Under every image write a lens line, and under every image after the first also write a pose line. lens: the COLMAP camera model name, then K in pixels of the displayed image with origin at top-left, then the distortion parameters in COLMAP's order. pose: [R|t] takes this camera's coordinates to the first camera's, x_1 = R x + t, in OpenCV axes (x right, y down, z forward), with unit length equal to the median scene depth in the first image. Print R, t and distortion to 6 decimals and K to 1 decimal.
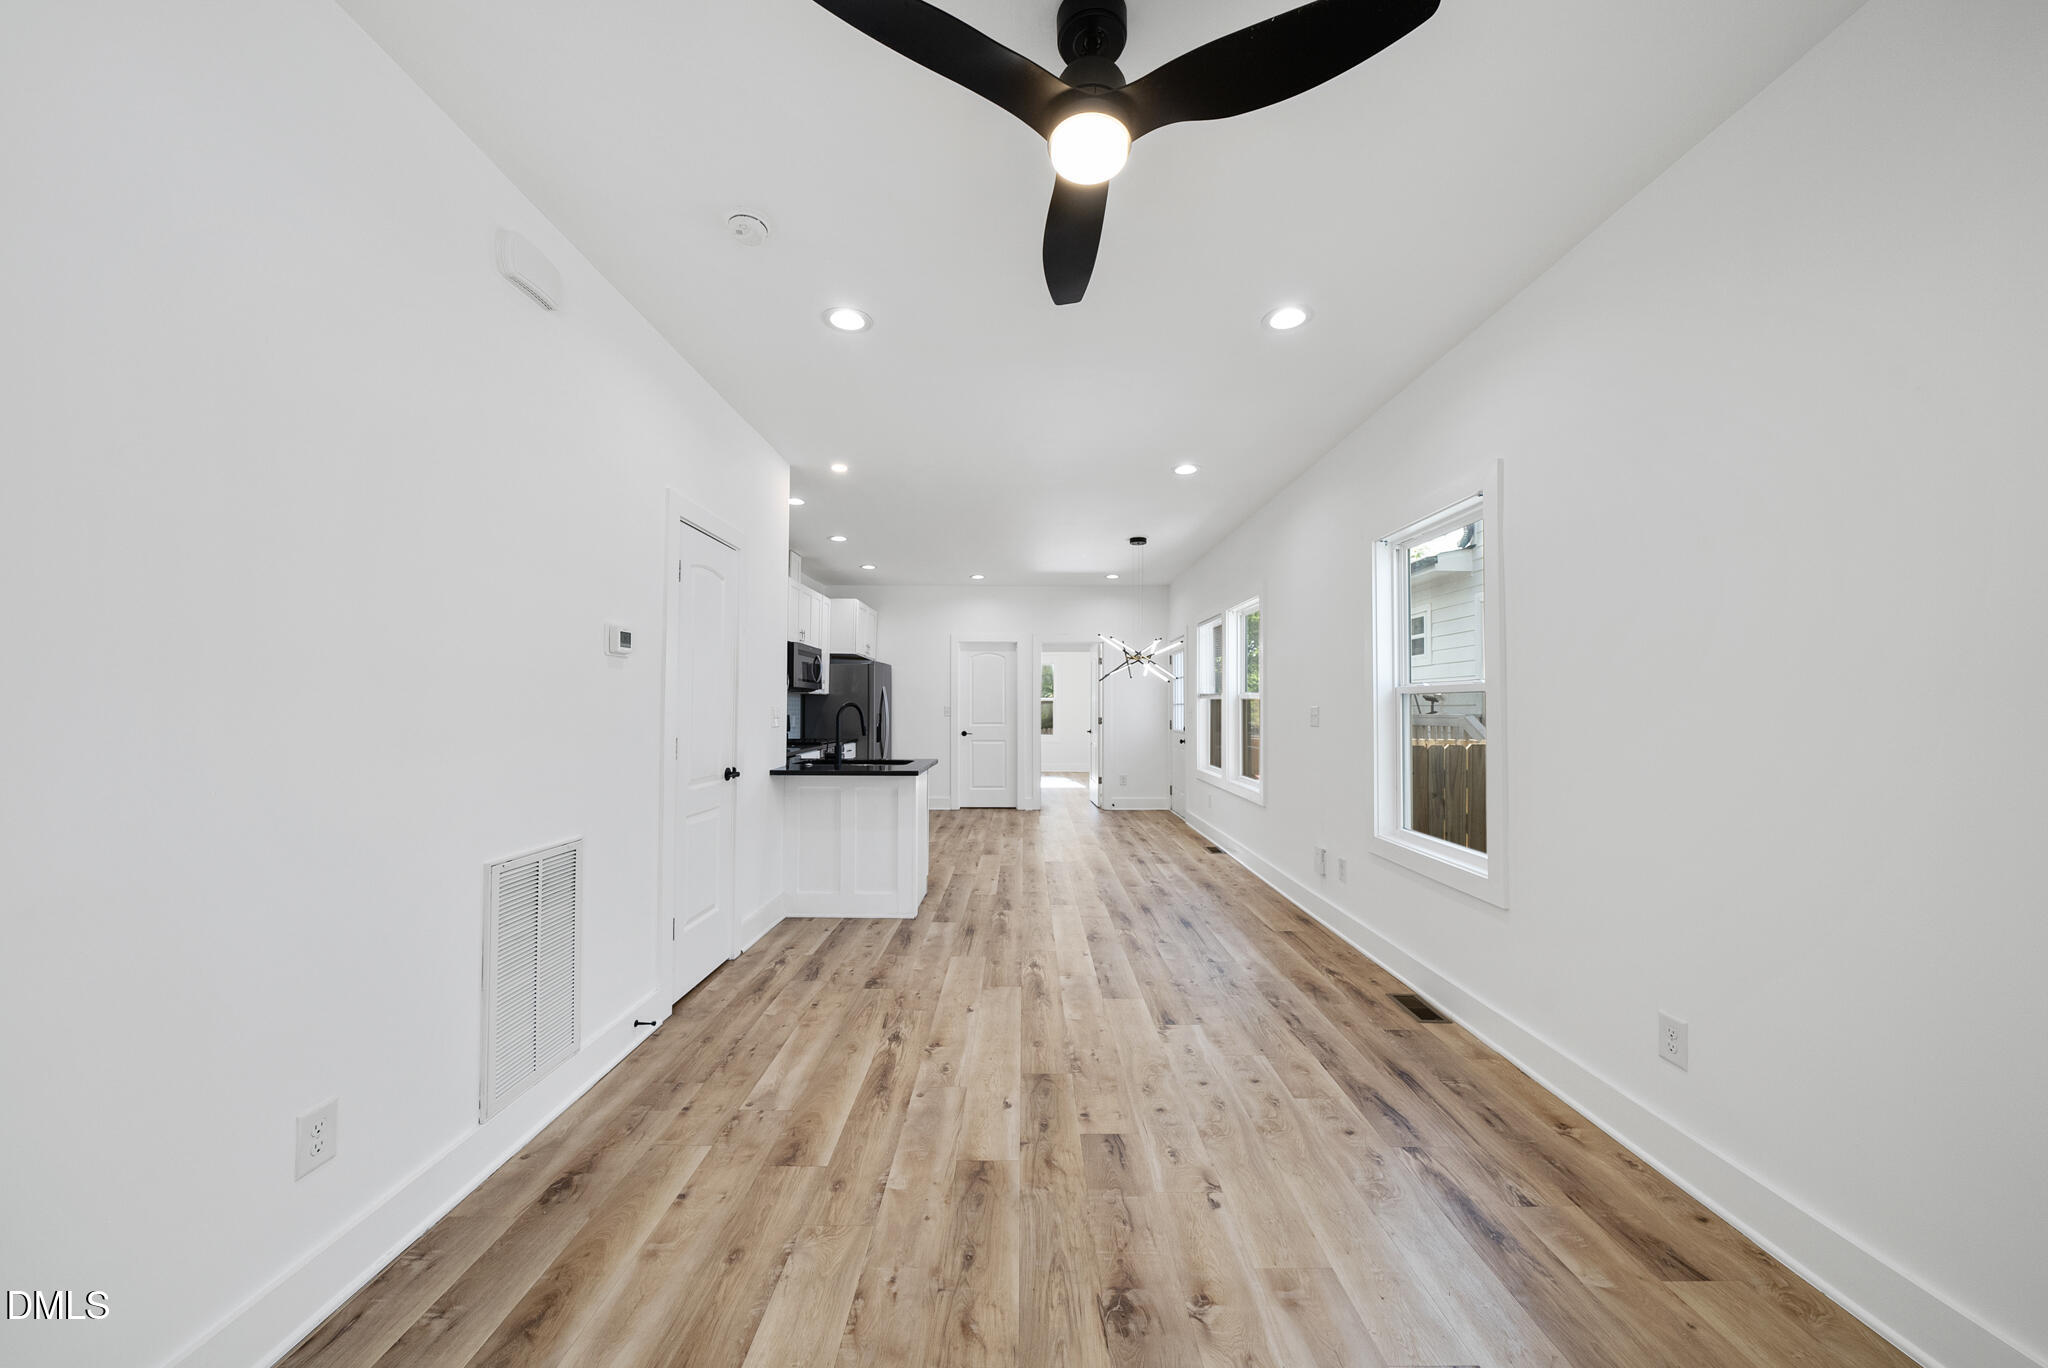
lens RADIAL K [[713.2, 0, 1024.0], [0, 713.2, 684.0], [0, 0, 1]] dist [-0.001544, -0.000263]
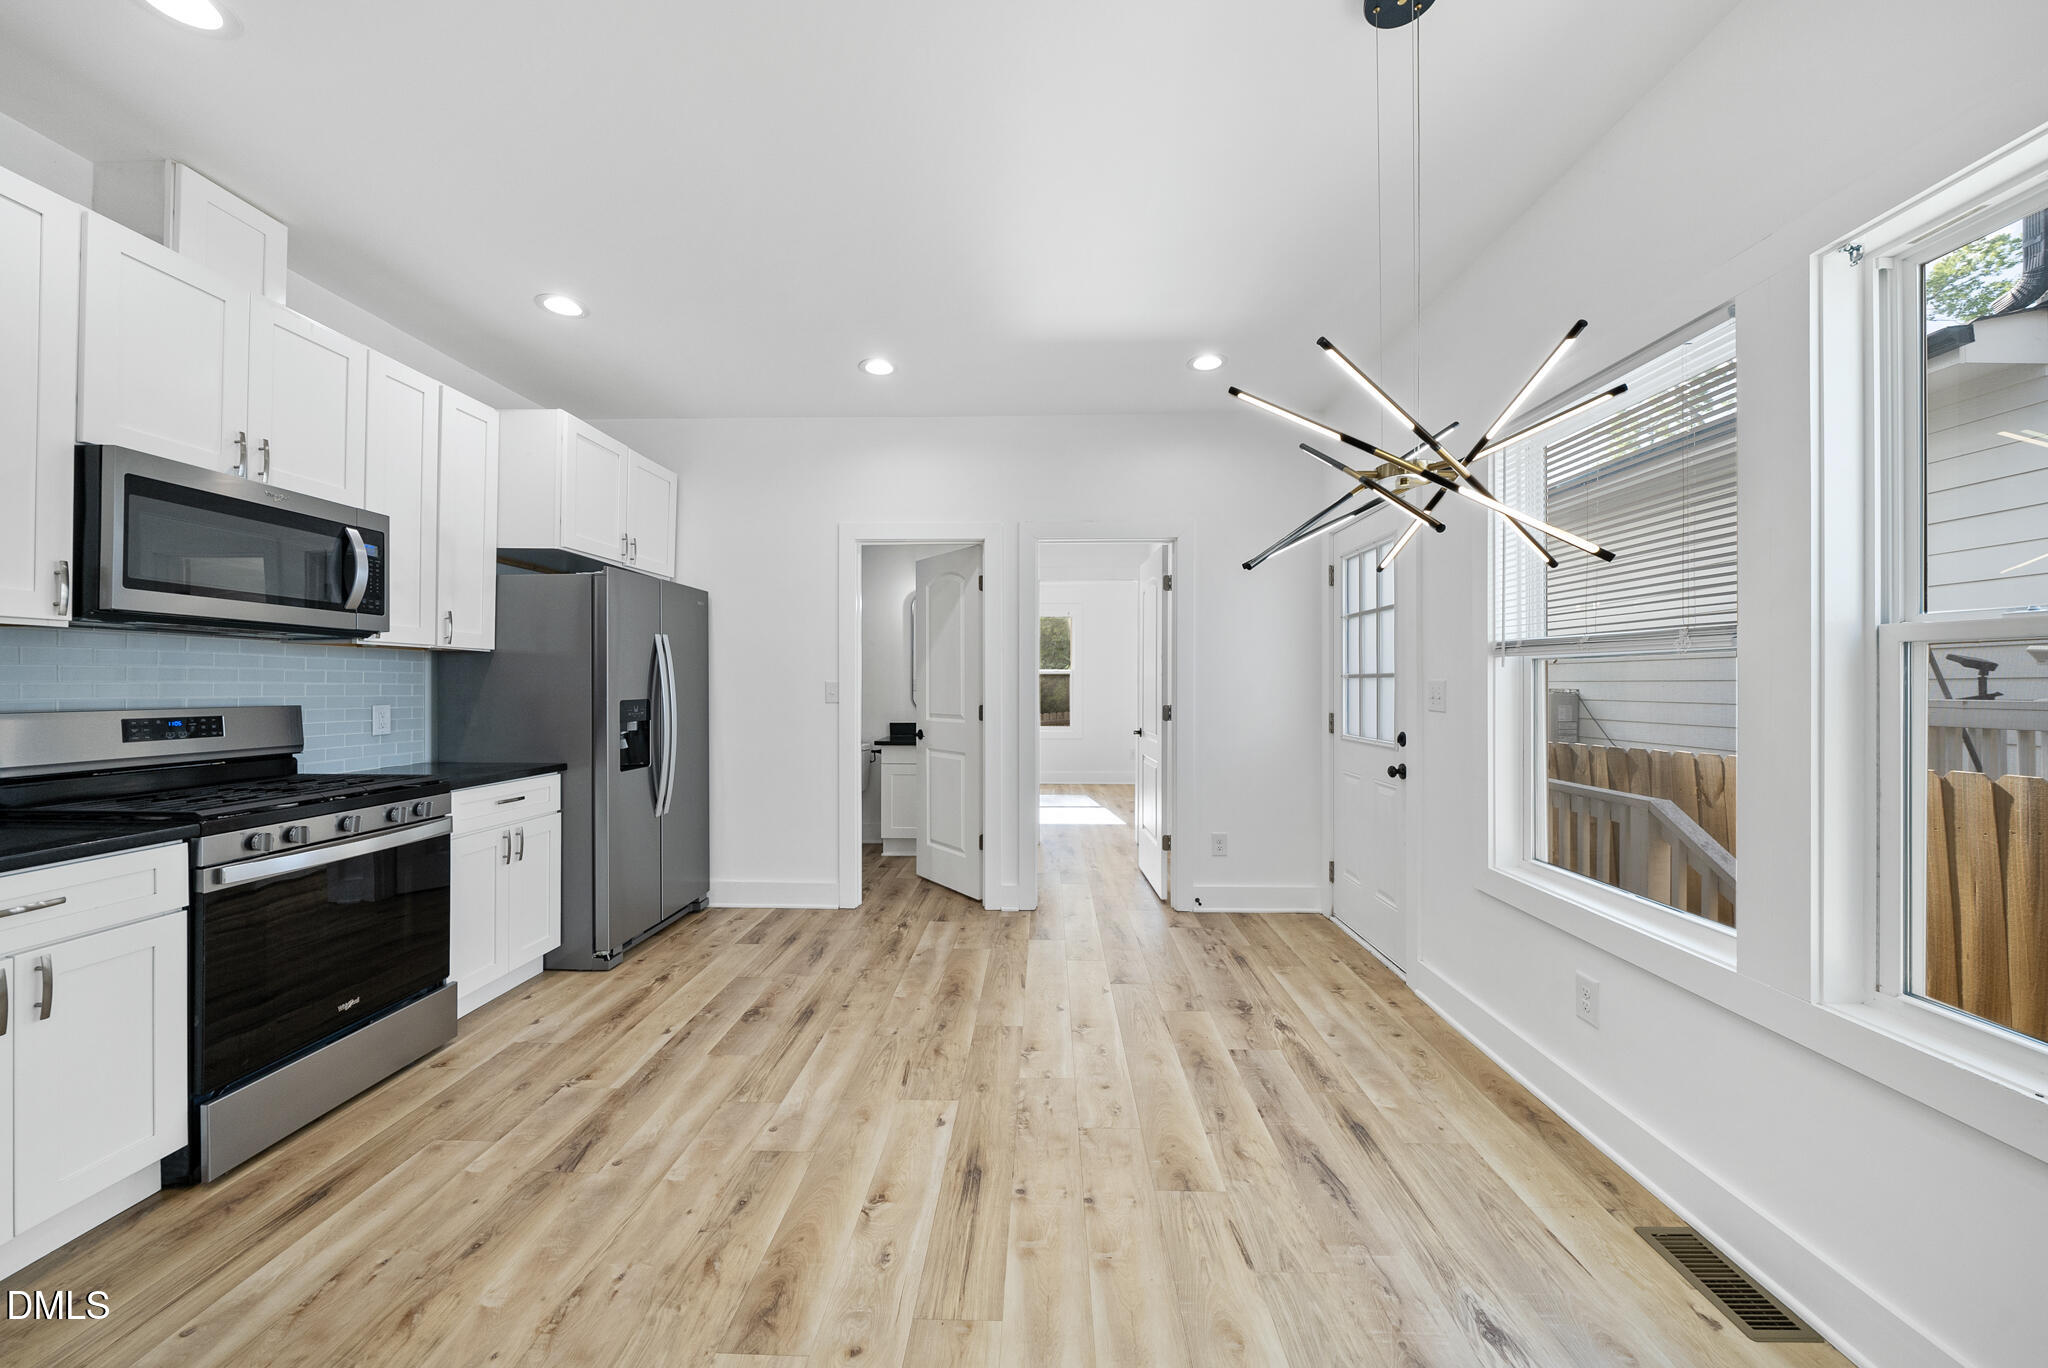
lens RADIAL K [[707.7, 0, 1030.8], [0, 707.7, 685.5], [0, 0, 1]] dist [-0.000127, -0.000009]
pose [[0.999862, -0.000112, -0.016596, 0.077470], [0.000645, 0.999483, 0.032147, 0.056073], [0.016584, -0.032153, 0.999345, 1.580796]]
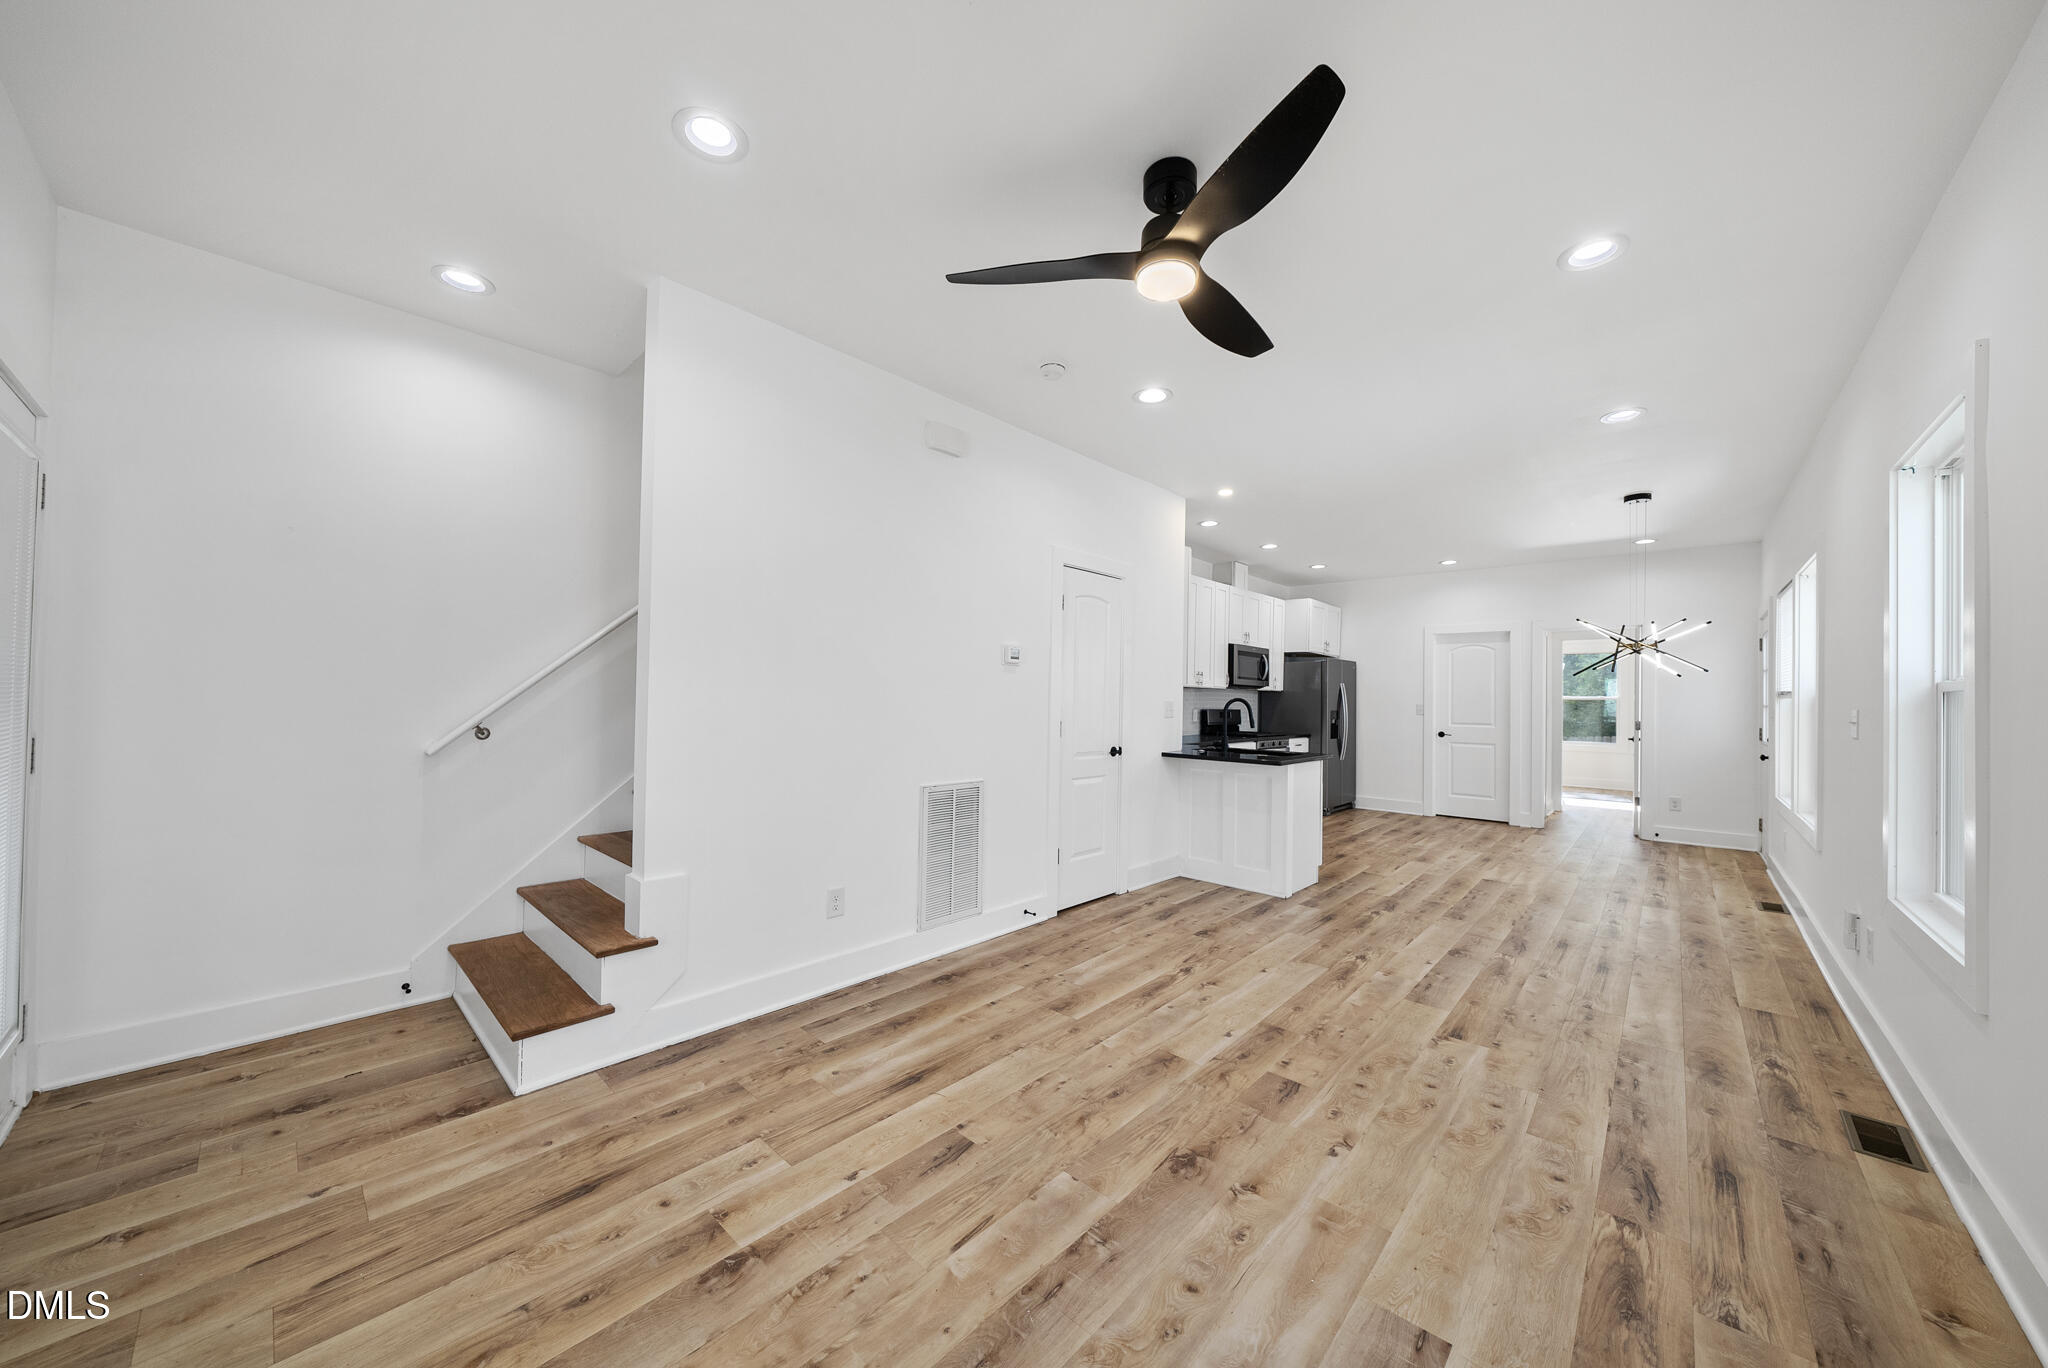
lens RADIAL K [[707.7, 0, 1030.8], [0, 707.7, 685.5], [0, 0, 1]] dist [-0.000127, -0.000009]
pose [[0.740550, -0.003921, -0.671990, 0.393709], [0.007697, 0.999967, 0.002647, 0.000892], [0.671957, -0.007133, 0.740556, -0.070111]]
